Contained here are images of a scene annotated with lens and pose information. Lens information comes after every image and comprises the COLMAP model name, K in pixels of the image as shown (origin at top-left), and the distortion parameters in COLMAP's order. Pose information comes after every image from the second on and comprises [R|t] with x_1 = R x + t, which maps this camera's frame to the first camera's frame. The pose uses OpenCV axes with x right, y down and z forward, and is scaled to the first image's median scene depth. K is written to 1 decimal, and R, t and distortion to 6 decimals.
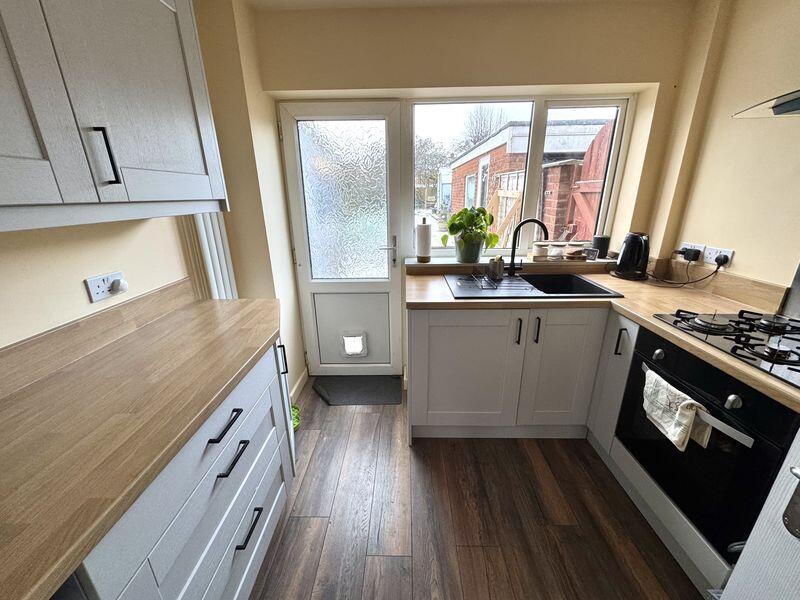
lens RADIAL K [[319.4, 0, 399.2], [0, 319.4, 301.9], [0, 0, 1]] dist [-0.002027, 0.000045]
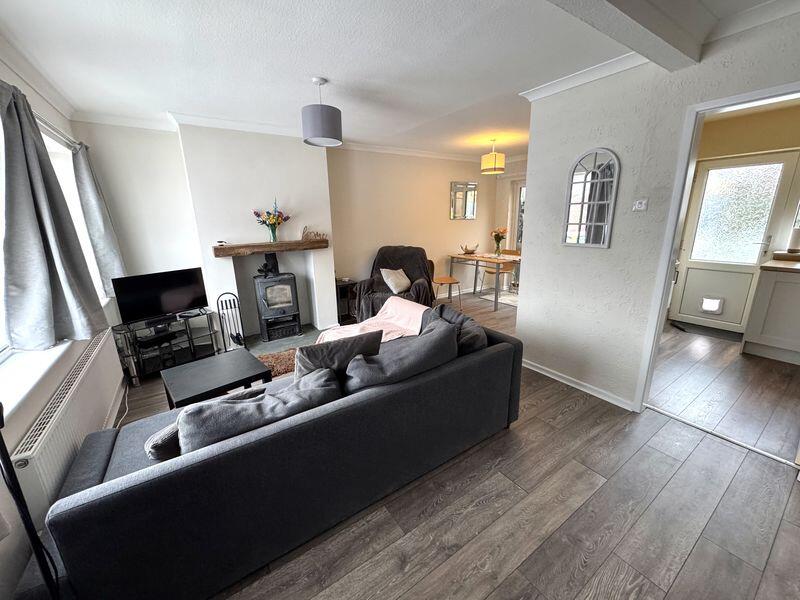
lens RADIAL K [[319.4, 0, 397.9], [0, 319.4, 299.8], [0, 0, 1]] dist [-0.002027, 0.000045]
pose [[0.579184, 0.205601, -0.788844, 0.202075], [-0.243489, 0.967130, 0.073296, 0.382384], [0.777984, 0.149623, 0.610208, -1.179171]]
